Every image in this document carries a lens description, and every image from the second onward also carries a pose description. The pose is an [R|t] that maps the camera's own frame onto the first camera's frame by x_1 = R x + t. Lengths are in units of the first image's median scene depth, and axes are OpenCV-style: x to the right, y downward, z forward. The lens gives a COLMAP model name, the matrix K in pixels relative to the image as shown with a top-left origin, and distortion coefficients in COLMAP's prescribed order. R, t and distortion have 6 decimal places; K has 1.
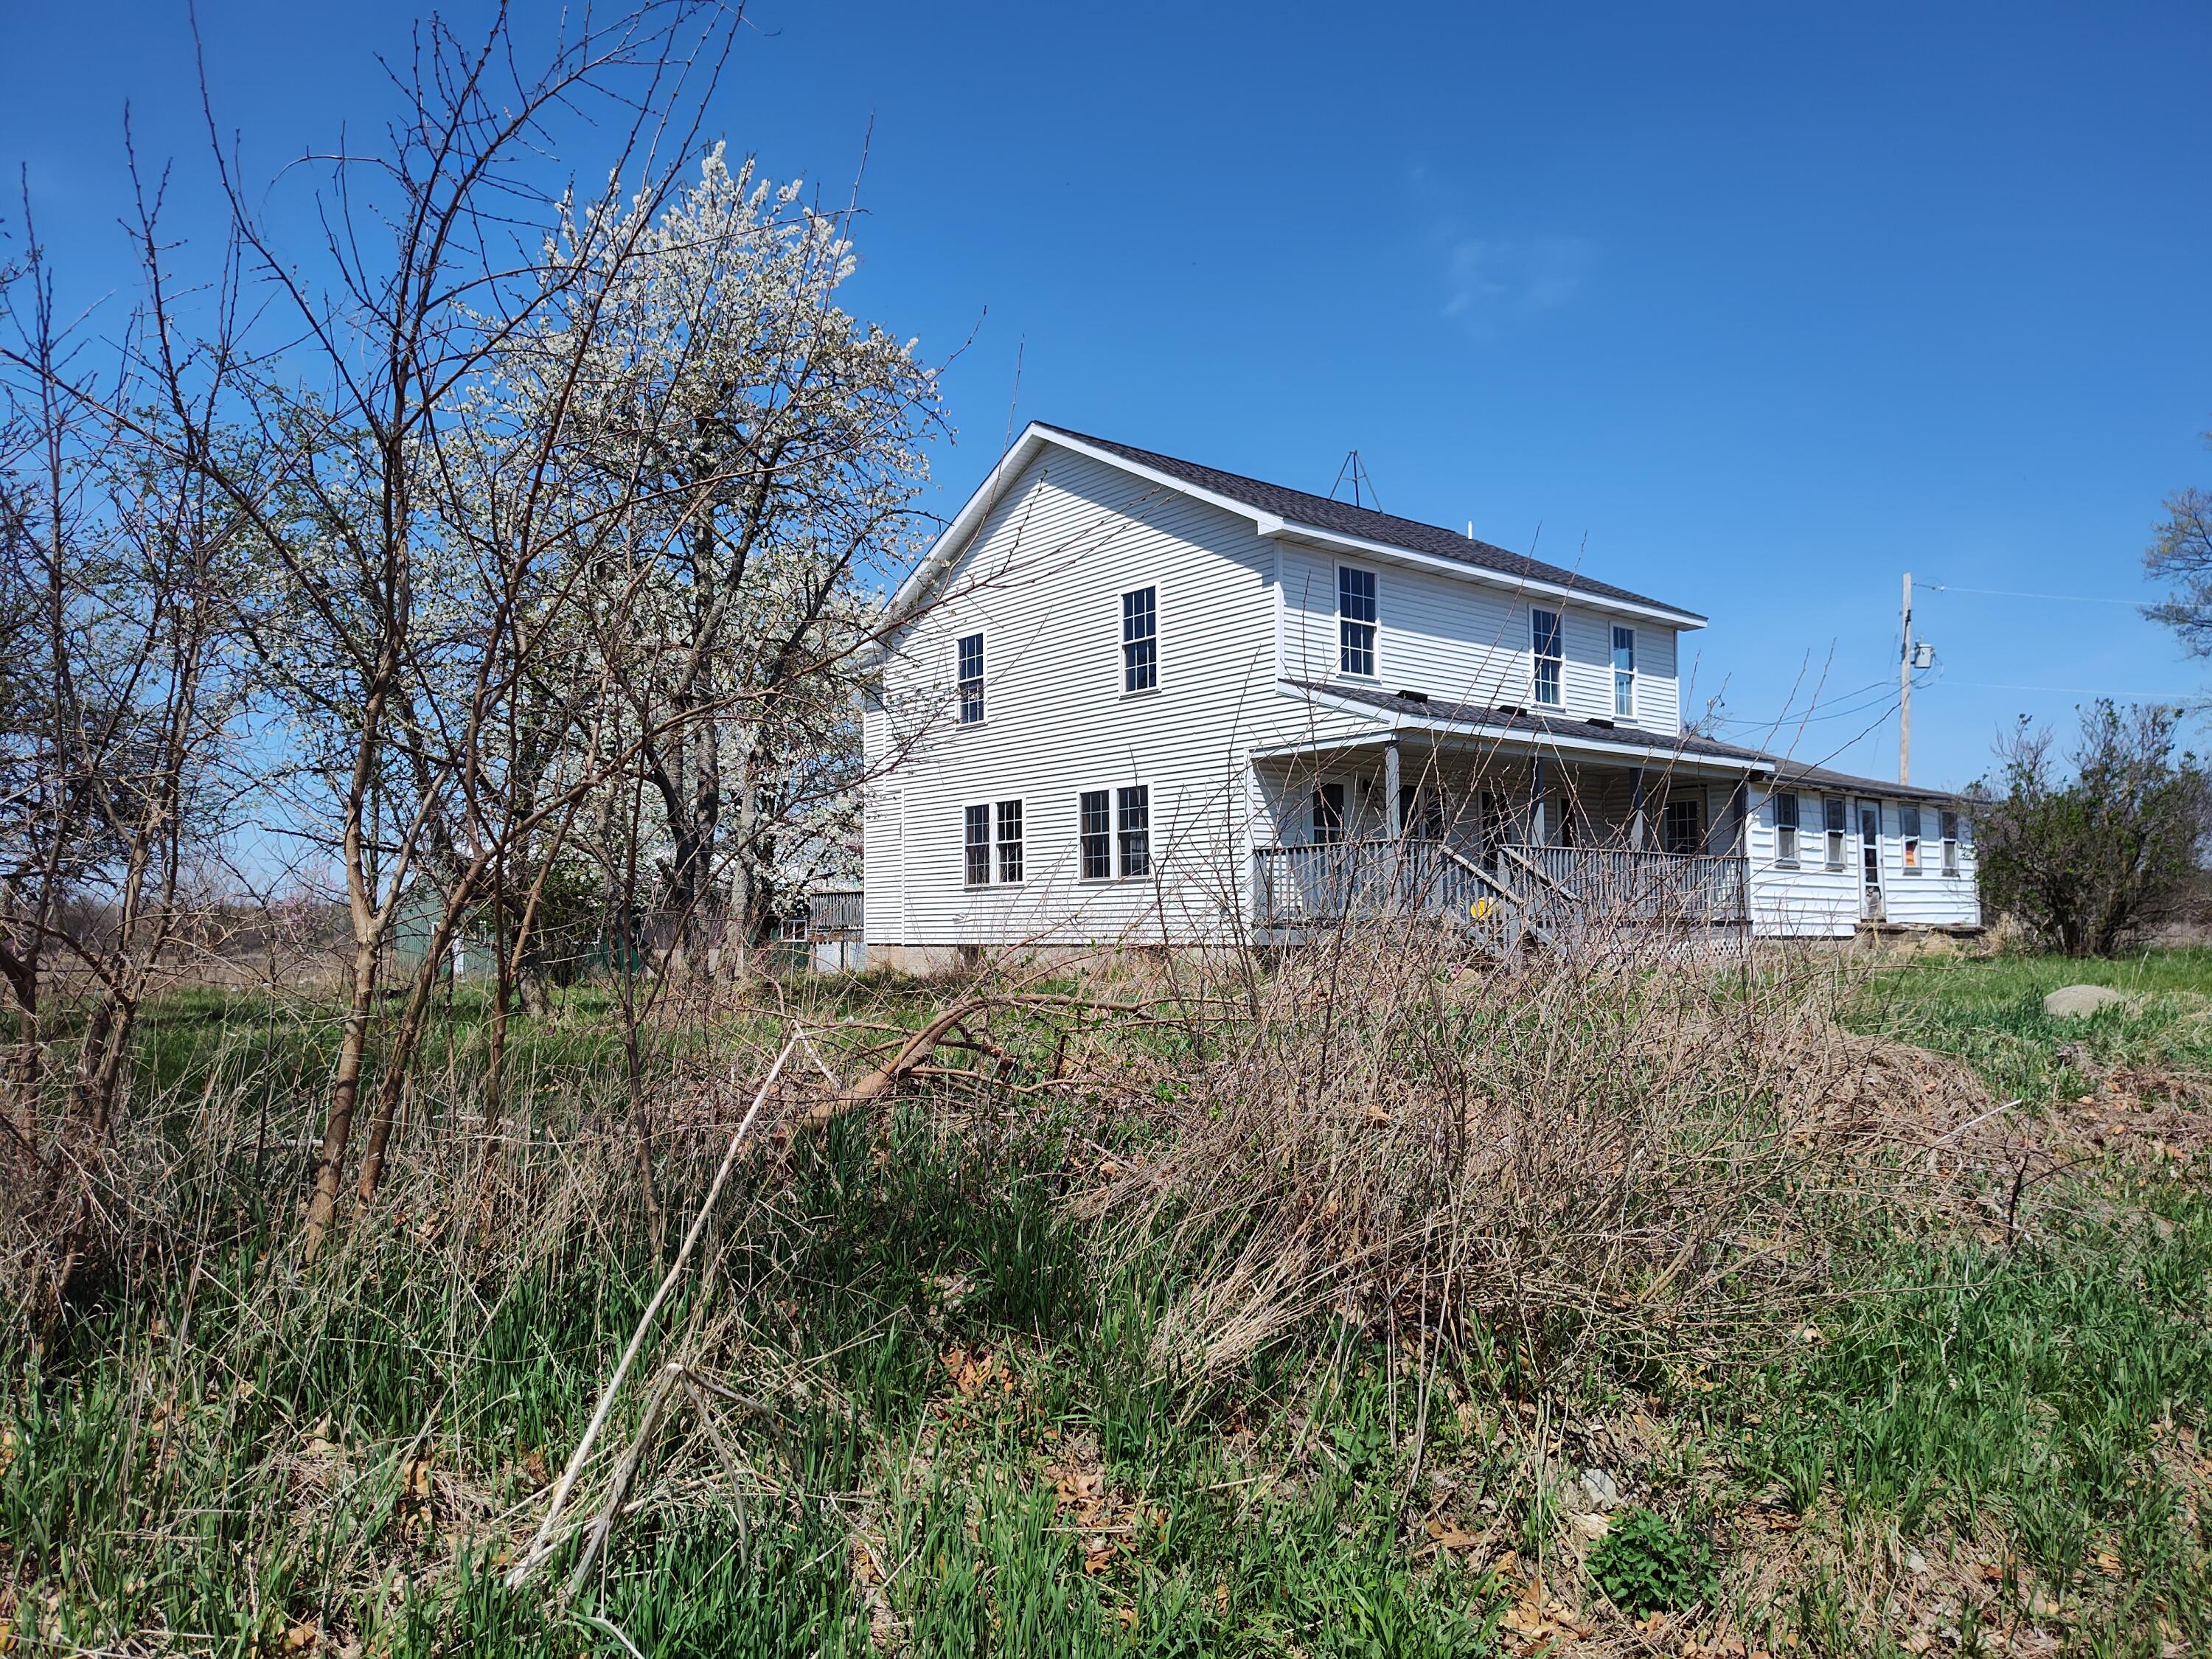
lens RADIAL K [[1503.3, 0, 1103.6], [0, 1503.3, 847.0], [0, 0, 1]] dist [0.032528, -0.005063]
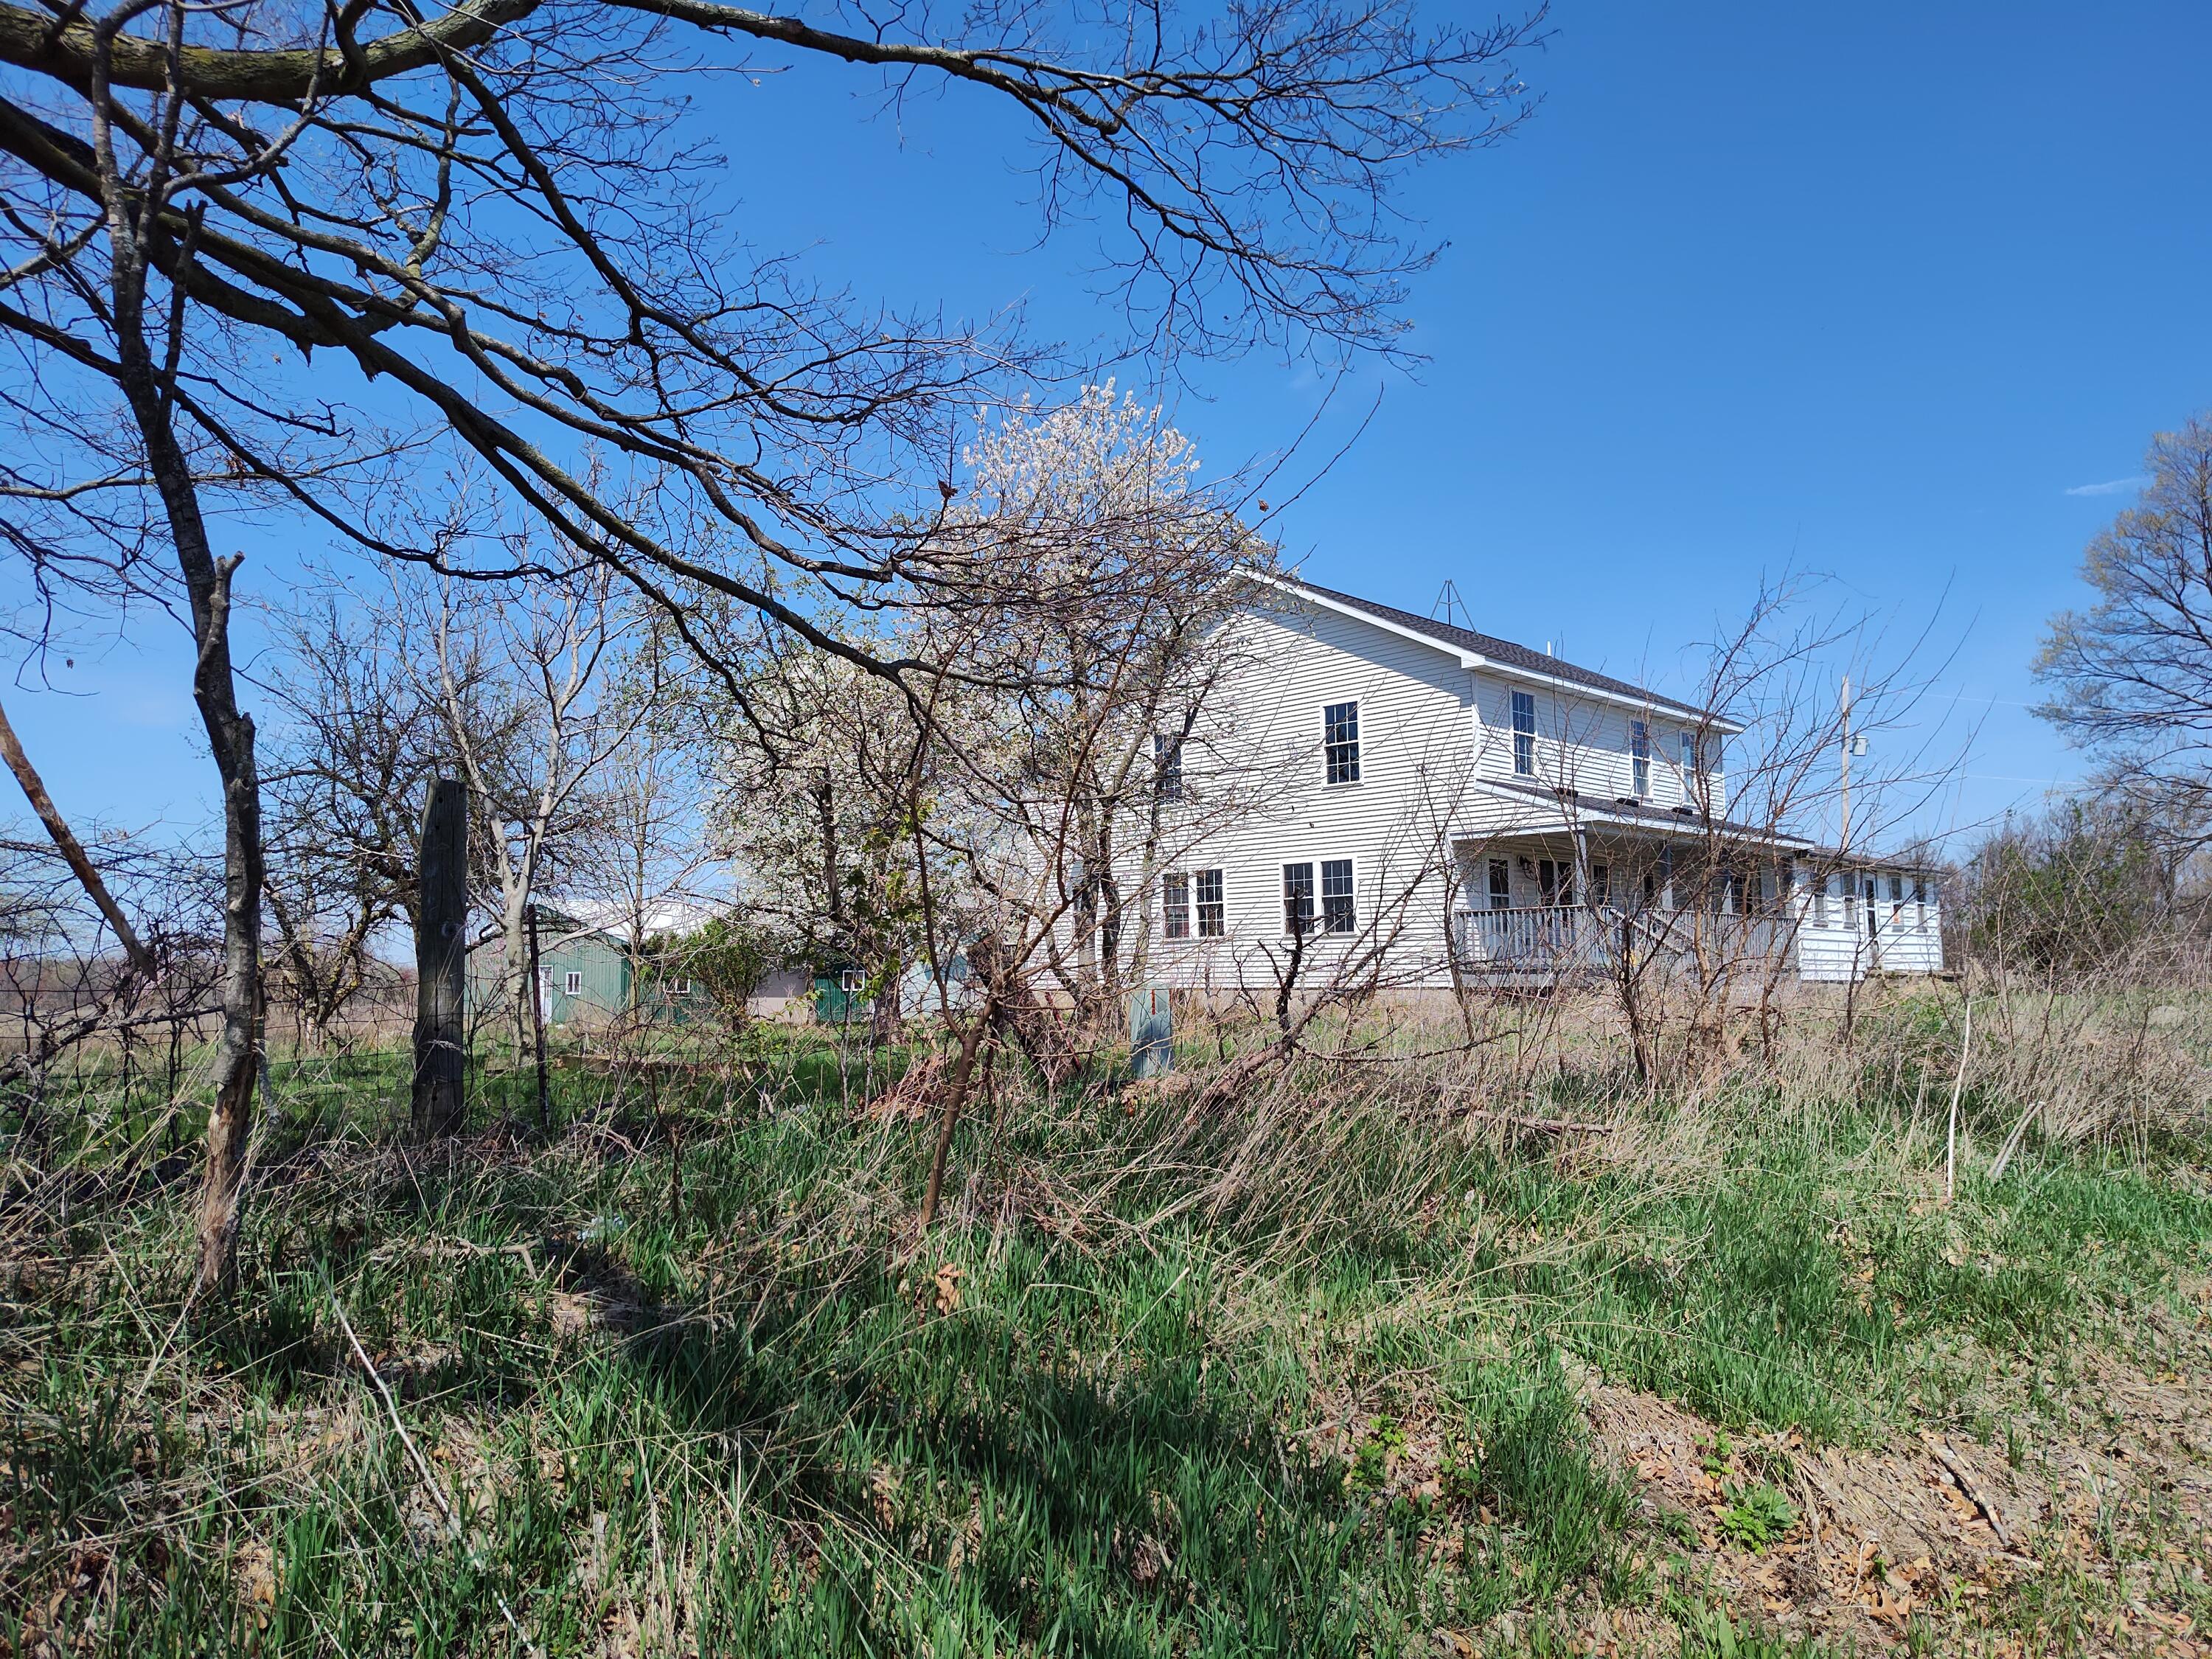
lens RADIAL K [[1503.3, 0, 1107.3], [0, 1503.3, 814.3], [0, 0, 1]] dist [0.032528, -0.005063]
pose [[0.995347, 0.007446, 0.096065, -0.287772], [-0.002375, 0.998602, -0.052798, -0.012351], [-0.096323, 0.052324, 0.993974, -0.219427]]
